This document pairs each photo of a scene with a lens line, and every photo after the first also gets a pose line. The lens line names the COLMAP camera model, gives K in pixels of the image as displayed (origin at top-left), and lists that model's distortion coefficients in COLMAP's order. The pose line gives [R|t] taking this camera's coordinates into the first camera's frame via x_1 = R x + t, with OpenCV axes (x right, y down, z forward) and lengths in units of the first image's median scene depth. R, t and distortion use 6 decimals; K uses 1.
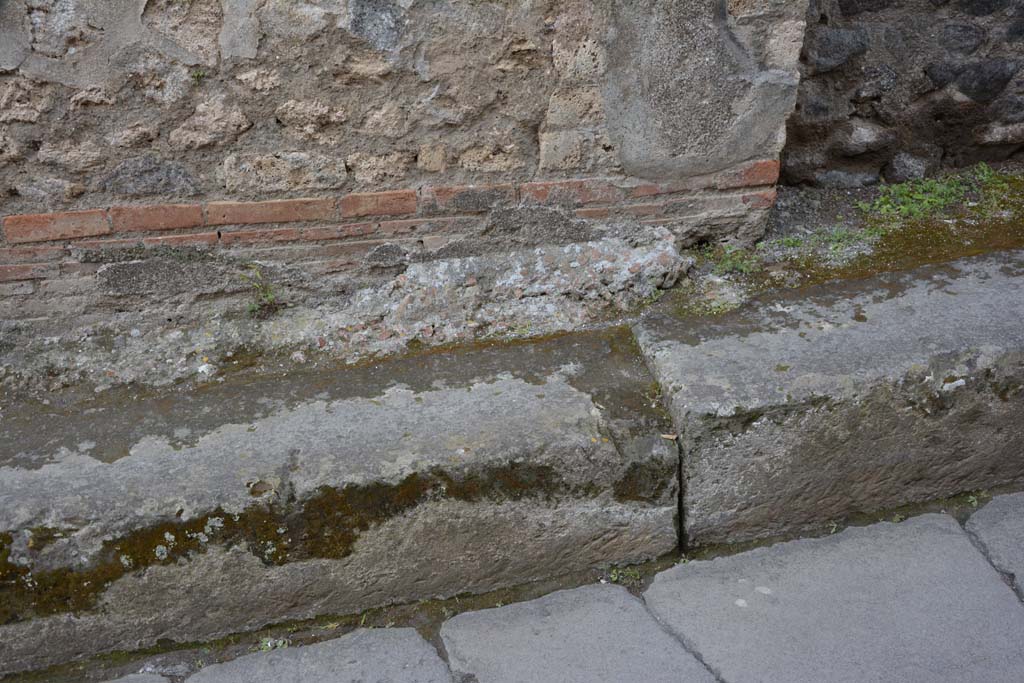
lens RADIAL K [[1254.4, 0, 512.0], [0, 1254.4, 341.5], [0, 0, 1]] dist [0.080660, -0.003823]
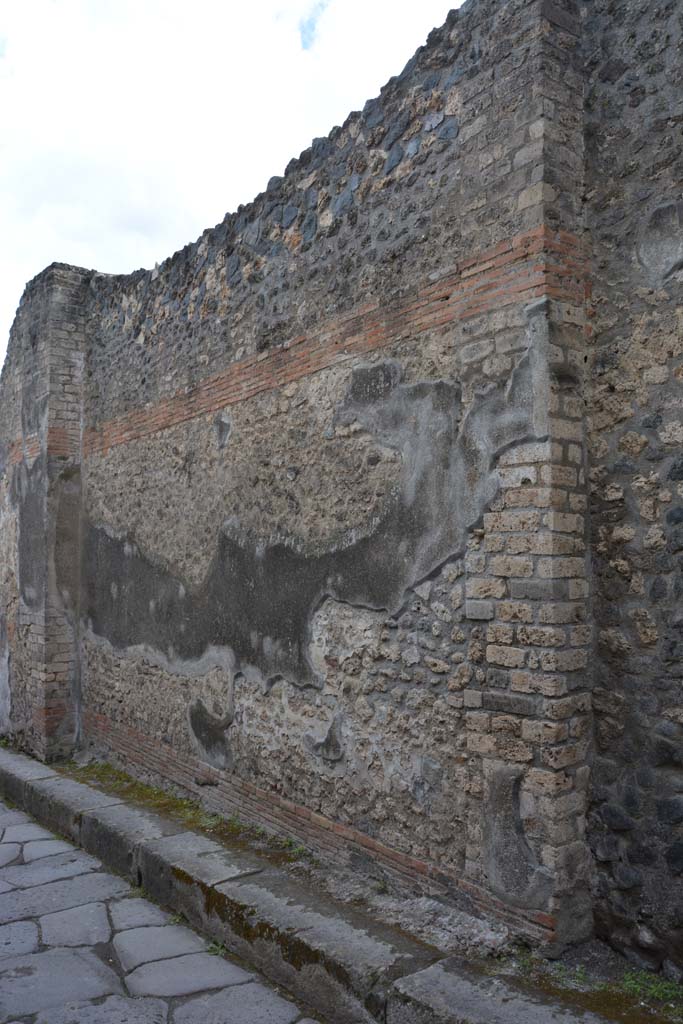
lens RADIAL K [[788.9, 0, 341.5], [0, 788.9, 512.0], [0, 0, 1]] dist [-0.071073, 0.009498]
pose [[0.416497, -0.066850, -0.906676, 1.287206], [-0.425136, 0.867212, -0.259234, -0.257104], [0.803610, 0.493431, 0.332771, 0.032576]]
